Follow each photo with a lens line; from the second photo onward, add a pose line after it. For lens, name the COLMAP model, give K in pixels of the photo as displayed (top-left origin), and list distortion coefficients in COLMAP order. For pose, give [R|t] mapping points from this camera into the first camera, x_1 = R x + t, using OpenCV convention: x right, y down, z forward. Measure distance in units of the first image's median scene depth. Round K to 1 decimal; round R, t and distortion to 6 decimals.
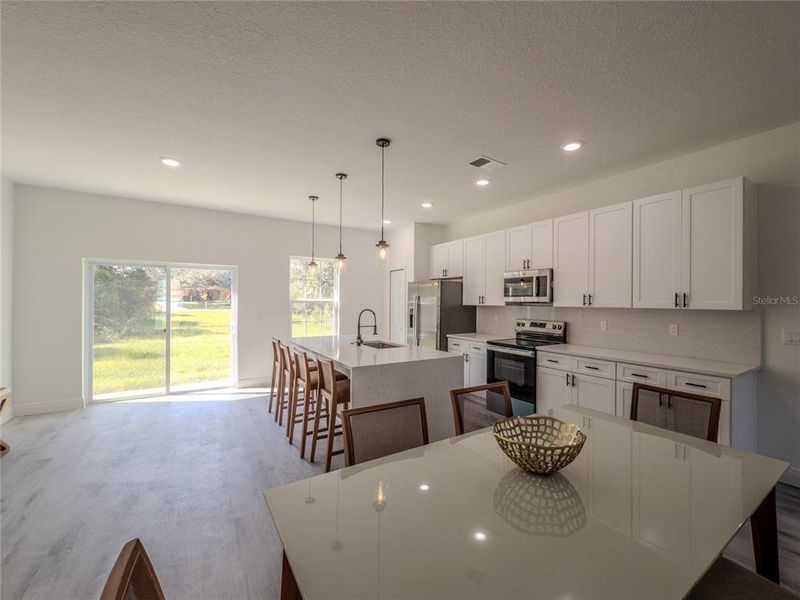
lens RADIAL K [[345.5, 0, 430.4], [0, 345.5, 300.9], [0, 0, 1]] dist [0.001109, 0.000709]
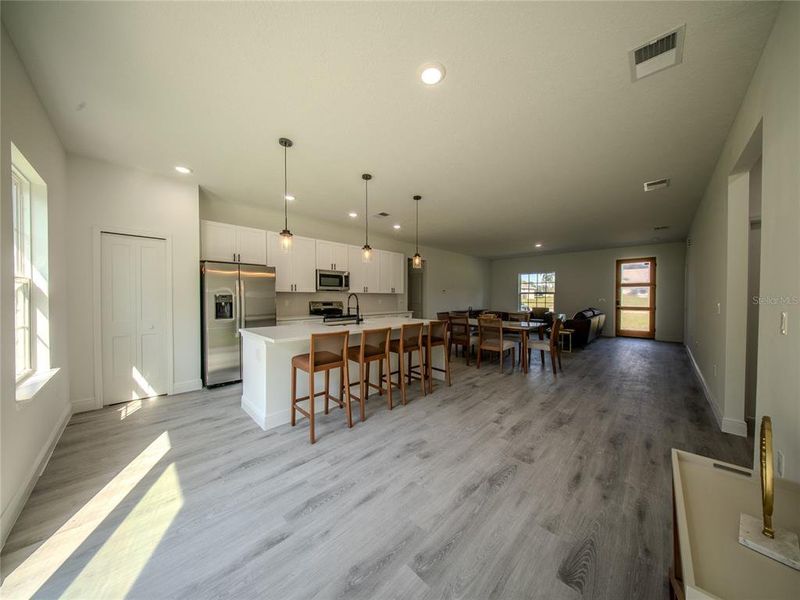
lens RADIAL K [[264.2, 0, 400.0], [0, 264.2, 300.0], [0, 0, 1]] dist [0.009285, -0.000010]
pose [[-0.176494, -0.021087, 0.984076, -1.063621], [-0.007575, 0.999770, 0.020065, 0.024386], [-0.984273, -0.003913, -0.176613, 0.965545]]
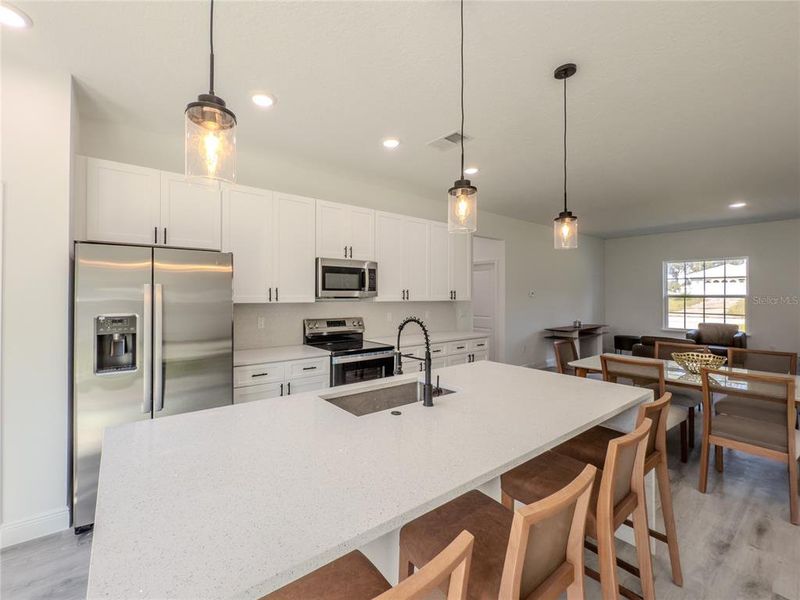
lens RADIAL K [[347.0, 0, 366.3], [0, 347.0, 291.1], [0, 0, 1]] dist [-0.001287, 0.000456]
pose [[-0.019682, 0.002677, 0.999803, -0.602818], [-0.007187, 0.999970, -0.002819, -0.009765], [-0.999780, -0.007241, -0.019662, 1.030156]]
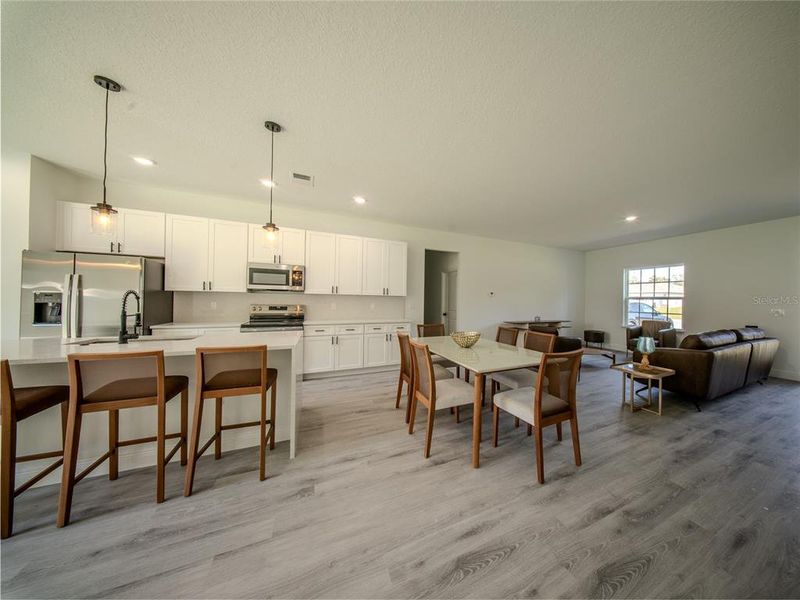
lens RADIAL K [[263.6, 0, 449.4], [0, 263.6, 300.0], [0, 0, 1]] dist [0.008973, -0.003708]
pose [[0.141939, -0.001659, 0.989874, -0.606026], [-0.018555, 0.999818, 0.004336, 0.026131], [-0.989702, -0.018983, 0.141882, 0.268718]]
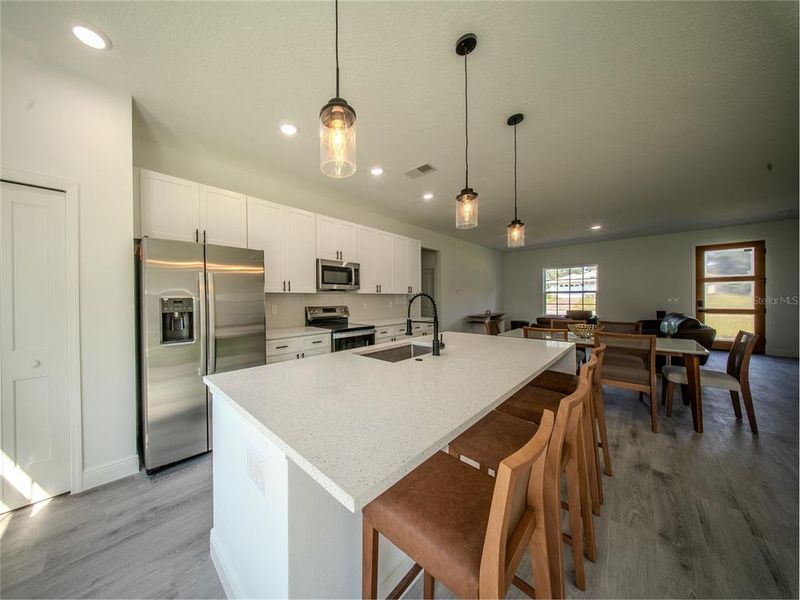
lens RADIAL K [[264.1, 0, 350.7], [0, 264.1, 299.7], [0, 0, 1]] dist [0.000402, -0.000279]
pose [[-0.131126, -0.012284, 0.991290, -0.600269], [0.002548, 0.999916, 0.012728, 0.026721], [-0.991362, 0.004195, -0.131084, 1.140137]]
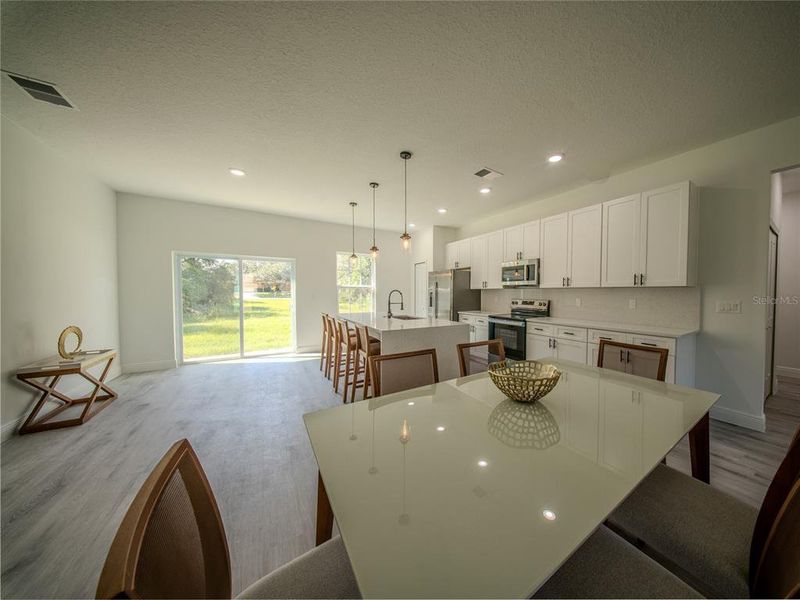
lens RADIAL K [[263.6, 0, 449.4], [0, 263.6, 300.0], [0, 0, 1]] dist [0.008973, -0.003708]
pose [[0.999980, -0.003261, 0.005496, 0.012083], [0.003093, 0.999533, 0.030412, 0.029839], [-0.005592, -0.030395, 0.999522, 0.014178]]
